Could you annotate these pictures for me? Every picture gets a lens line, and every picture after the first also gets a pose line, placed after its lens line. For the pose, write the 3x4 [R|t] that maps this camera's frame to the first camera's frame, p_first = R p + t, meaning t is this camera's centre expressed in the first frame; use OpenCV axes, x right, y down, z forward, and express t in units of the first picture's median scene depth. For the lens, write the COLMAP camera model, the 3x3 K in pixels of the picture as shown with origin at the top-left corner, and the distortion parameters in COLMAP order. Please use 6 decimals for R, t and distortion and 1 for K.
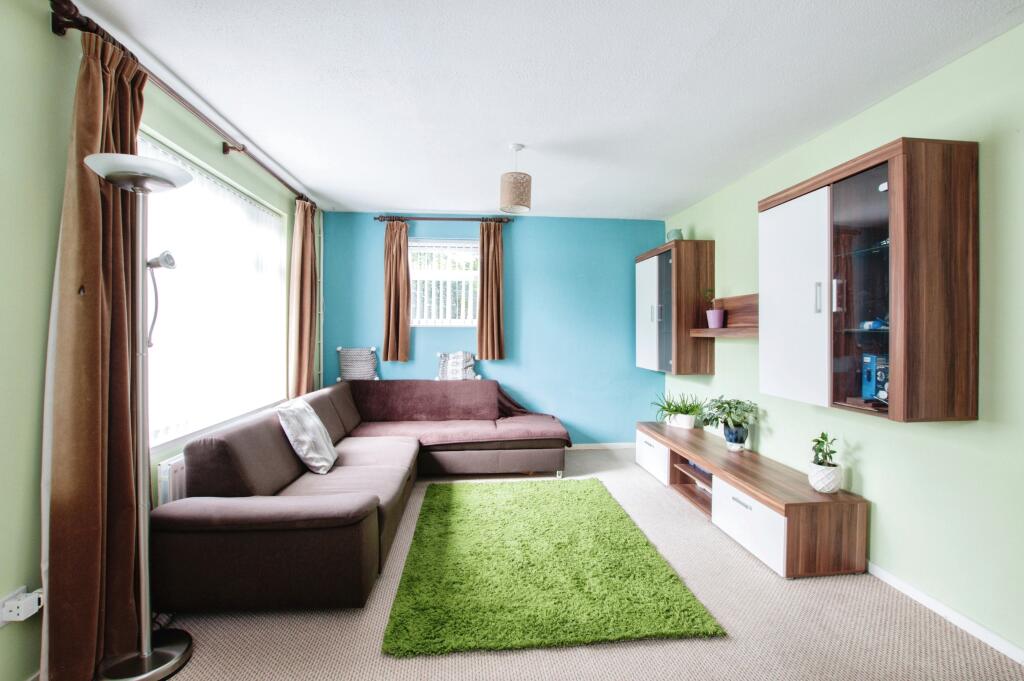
lens RADIAL K [[460.5, 0, 515.5], [0, 460.5, 334.9], [0, 0, 1]] dist [-0.023727, 0.000476]
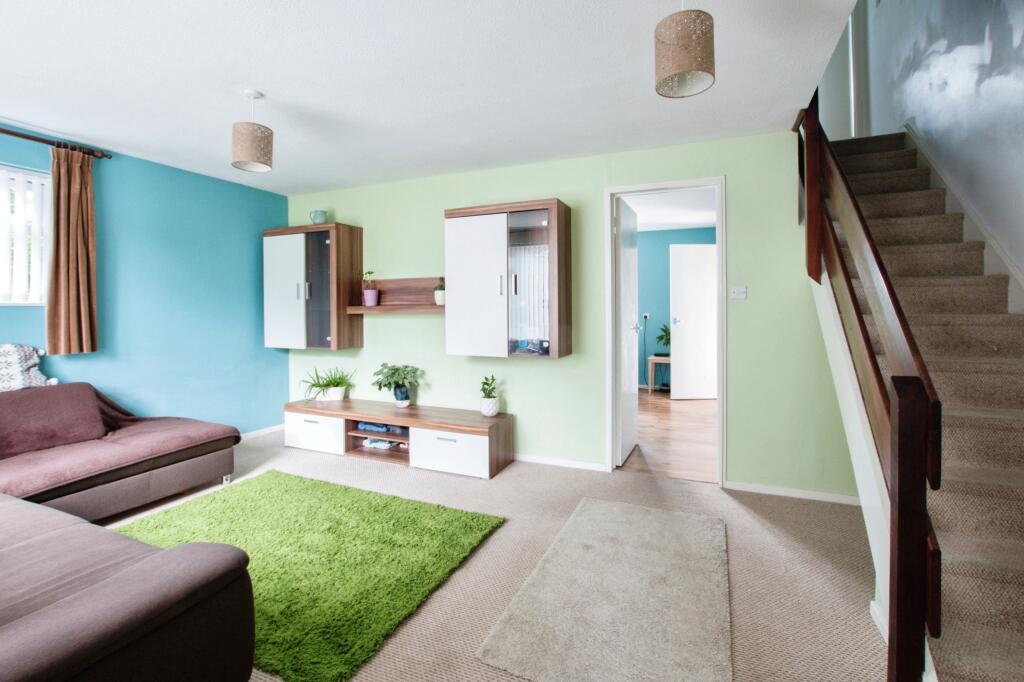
lens RADIAL K [[460.5, 0, 518.8], [0, 460.5, 309.5], [0, 0, 1]] dist [-0.023727, 0.000476]
pose [[0.479916, -0.008888, 0.877269, -0.378258], [0.015285, 0.999882, 0.001769, -0.001900], [-0.877181, 0.012560, 0.479995, 0.124494]]
